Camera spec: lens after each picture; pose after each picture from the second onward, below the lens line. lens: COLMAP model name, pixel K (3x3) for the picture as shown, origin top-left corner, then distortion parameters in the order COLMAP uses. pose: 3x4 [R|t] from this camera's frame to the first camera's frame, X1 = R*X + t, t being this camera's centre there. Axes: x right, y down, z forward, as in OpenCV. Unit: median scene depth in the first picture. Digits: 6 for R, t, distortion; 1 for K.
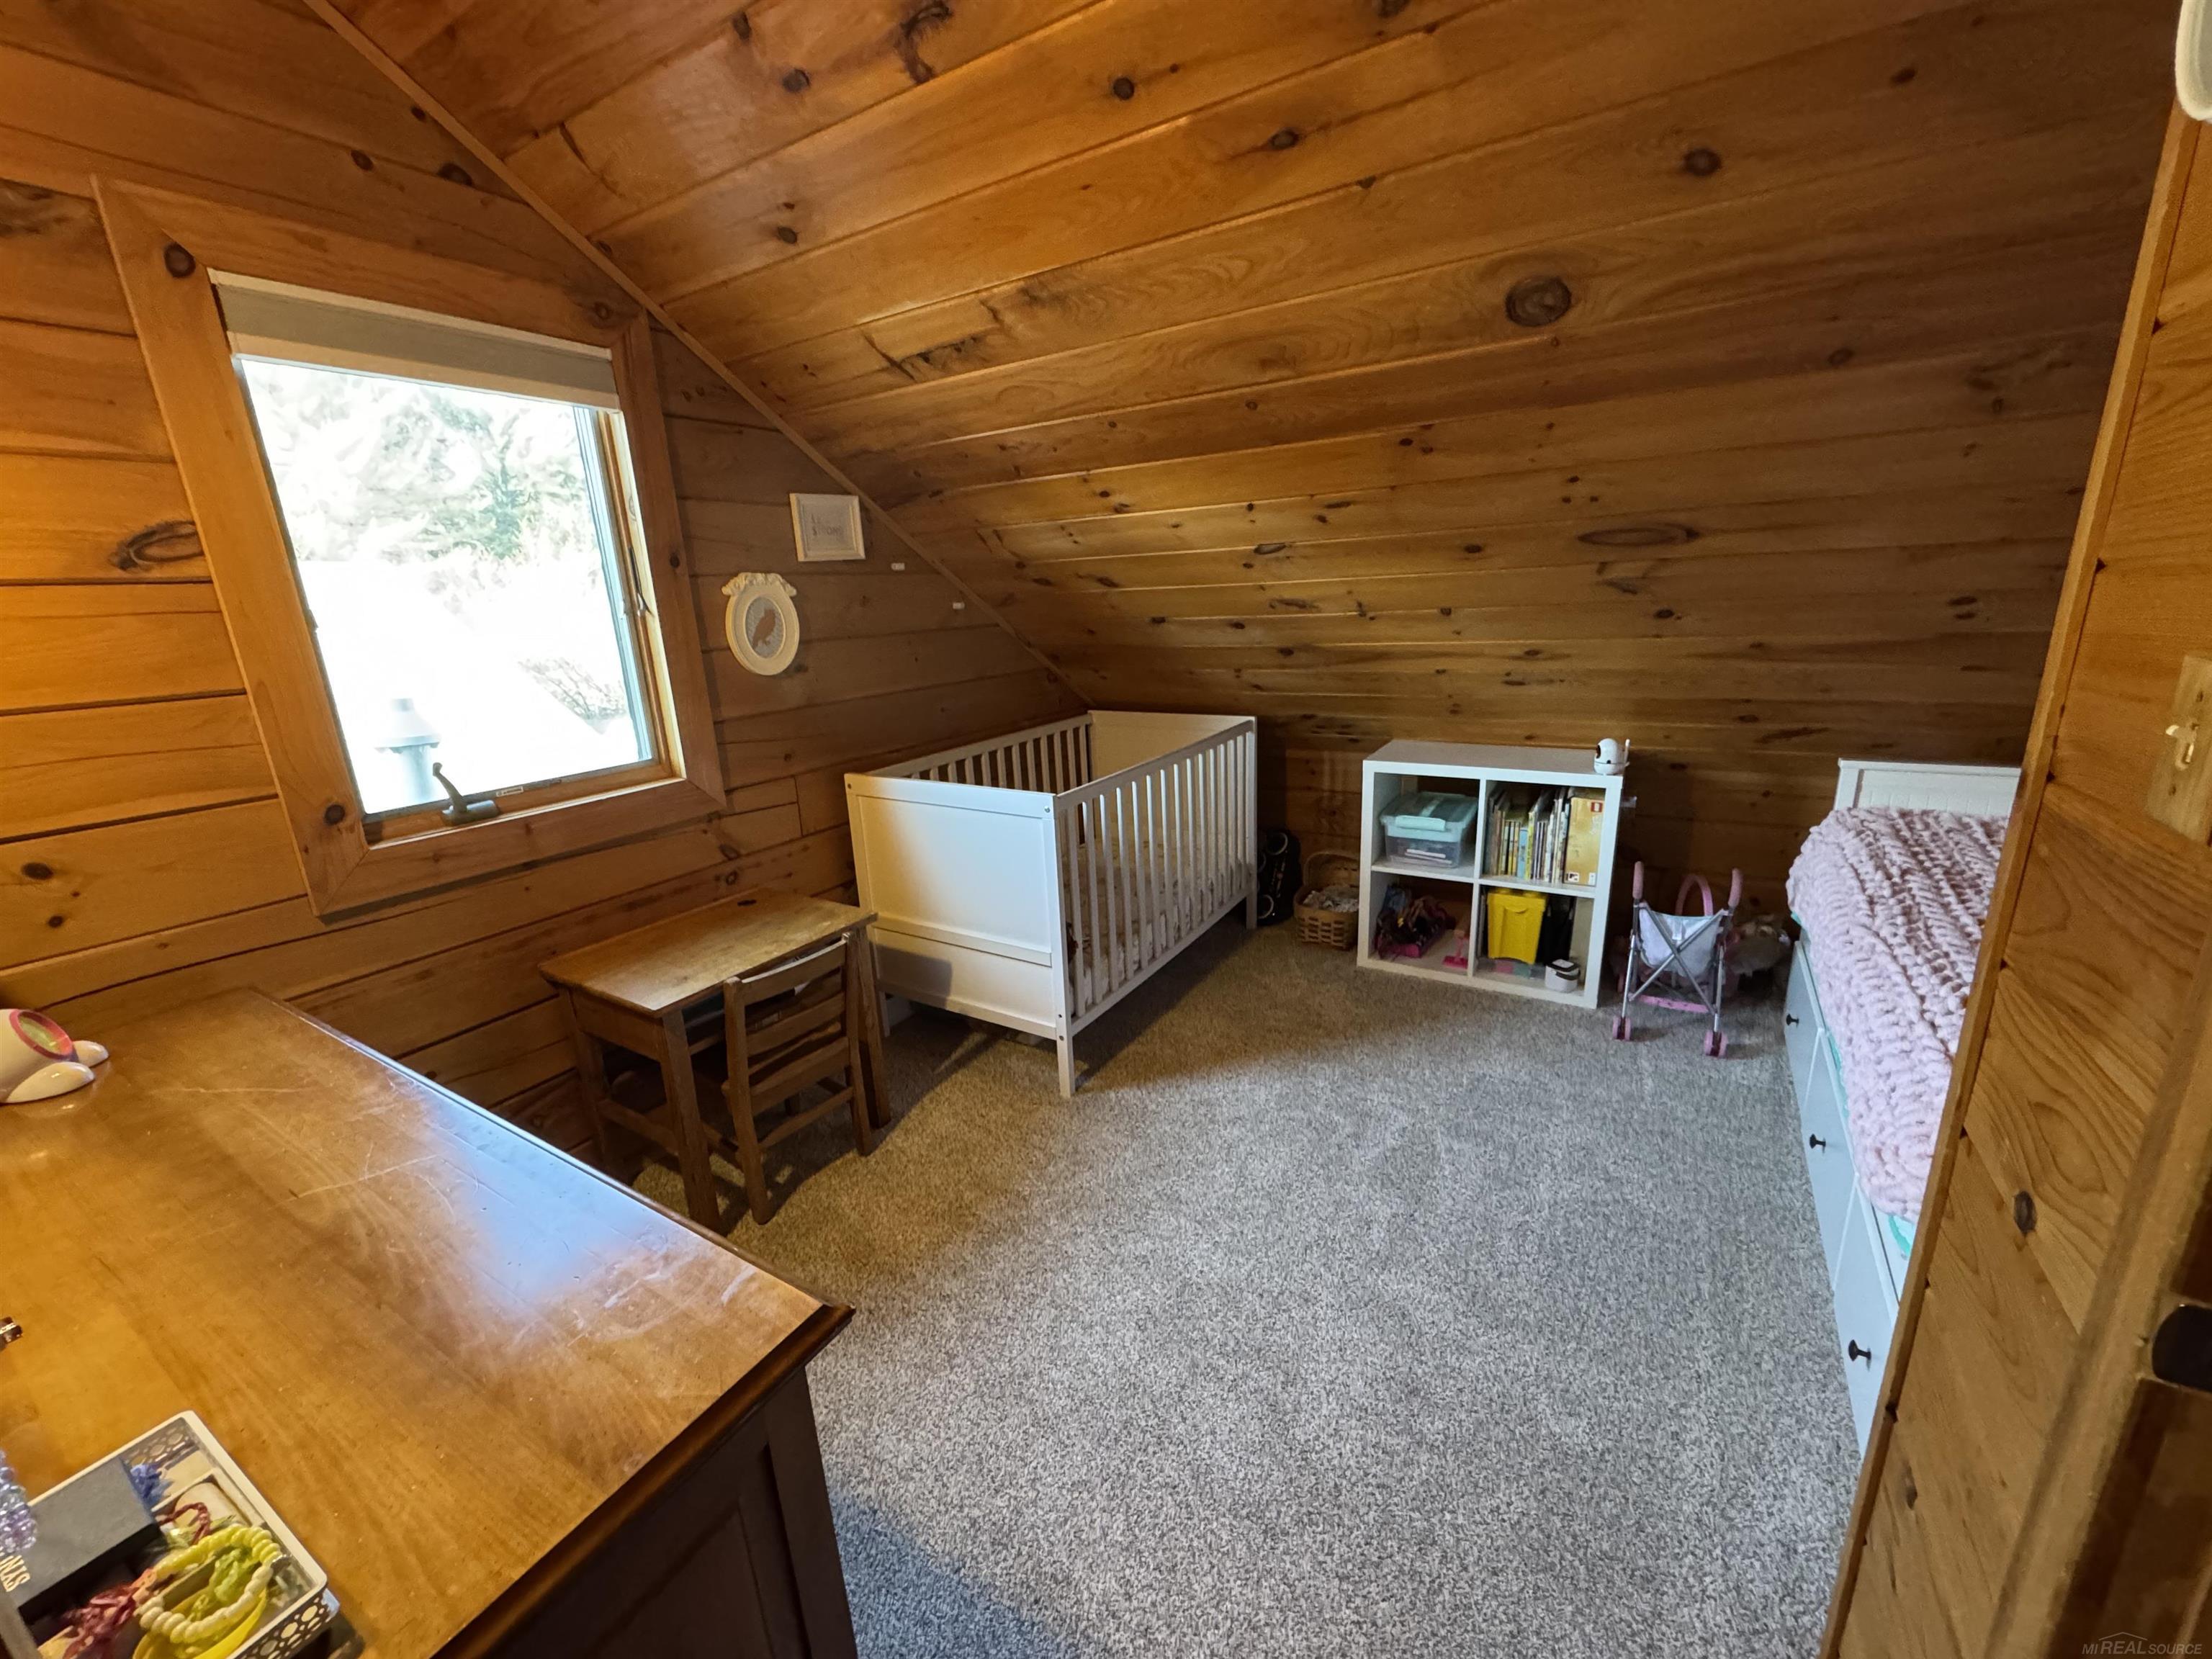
lens RADIAL K [[883.6, 0, 1099.7], [0, 883.6, 830.0], [0, 0, 1]] dist [0.001506, -0.000092]
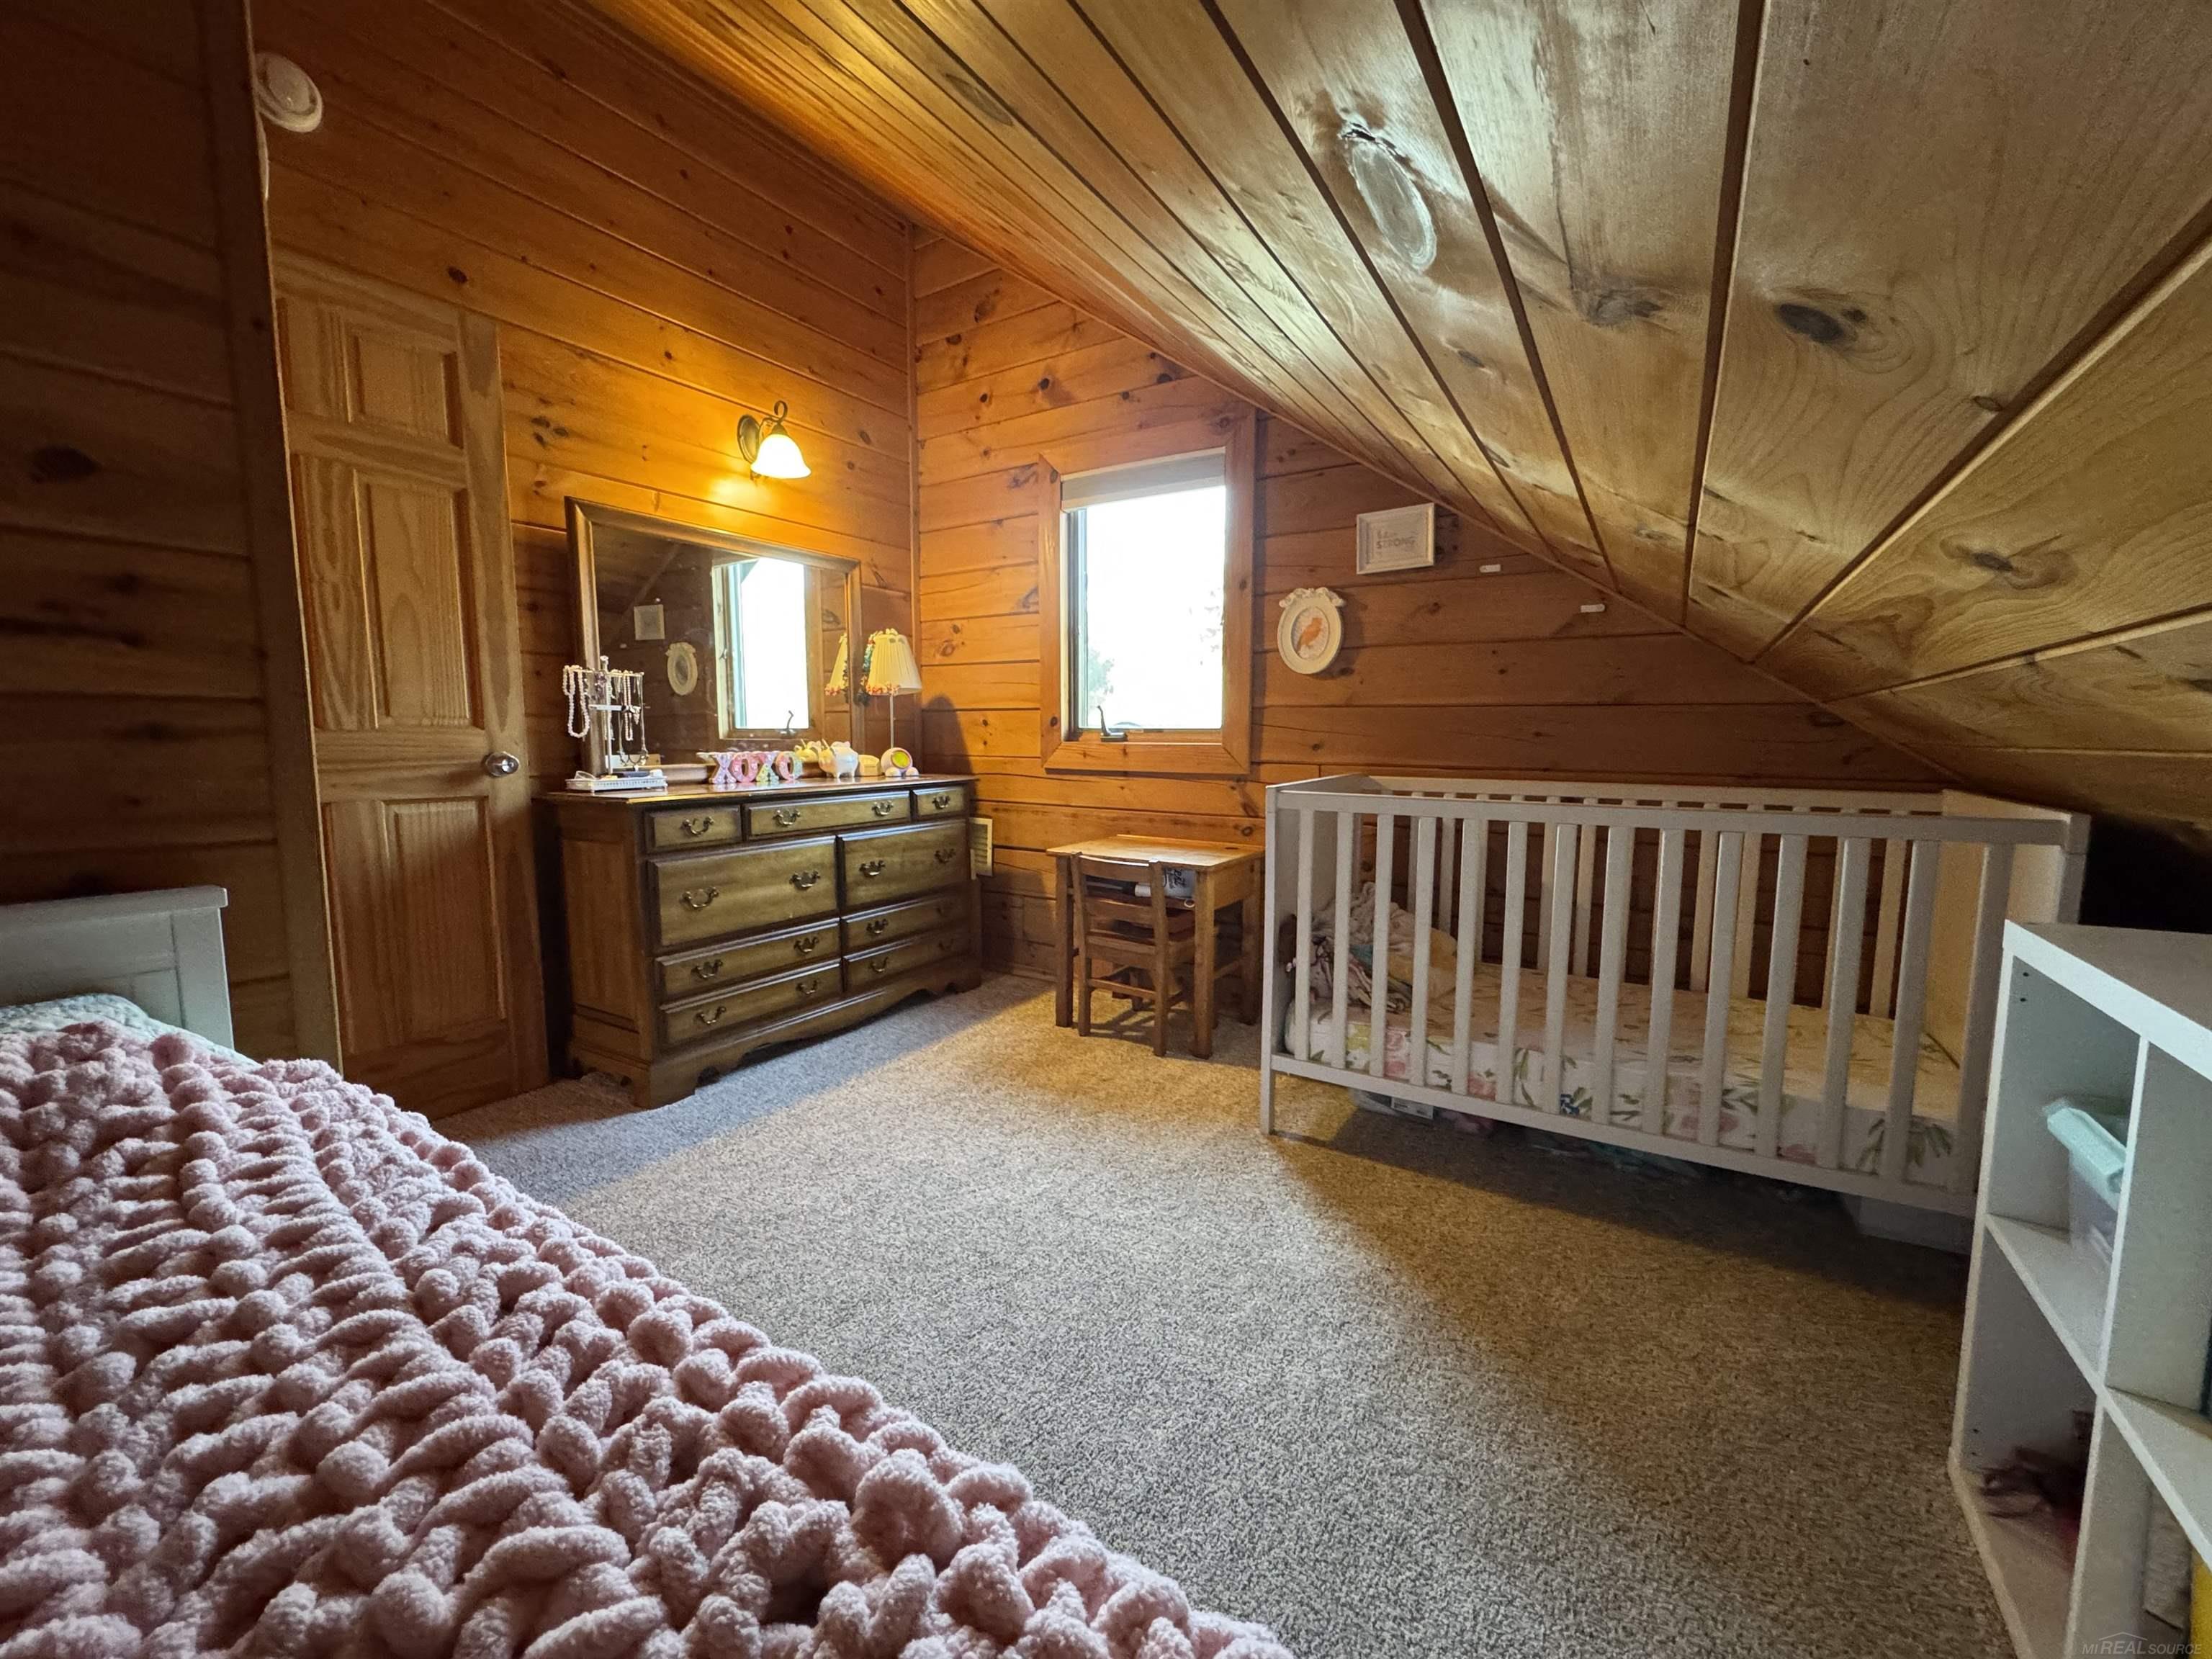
lens RADIAL K [[883.6, 0, 1095.4], [0, 883.6, 827.0], [0, 0, 1]] dist [0.001506, -0.000092]
pose [[-0.016476, 0.159233, -0.987103, 0.833953], [-0.268896, 0.950161, 0.157762, -0.092362], [0.963028, 0.268027, 0.027162, 0.758507]]
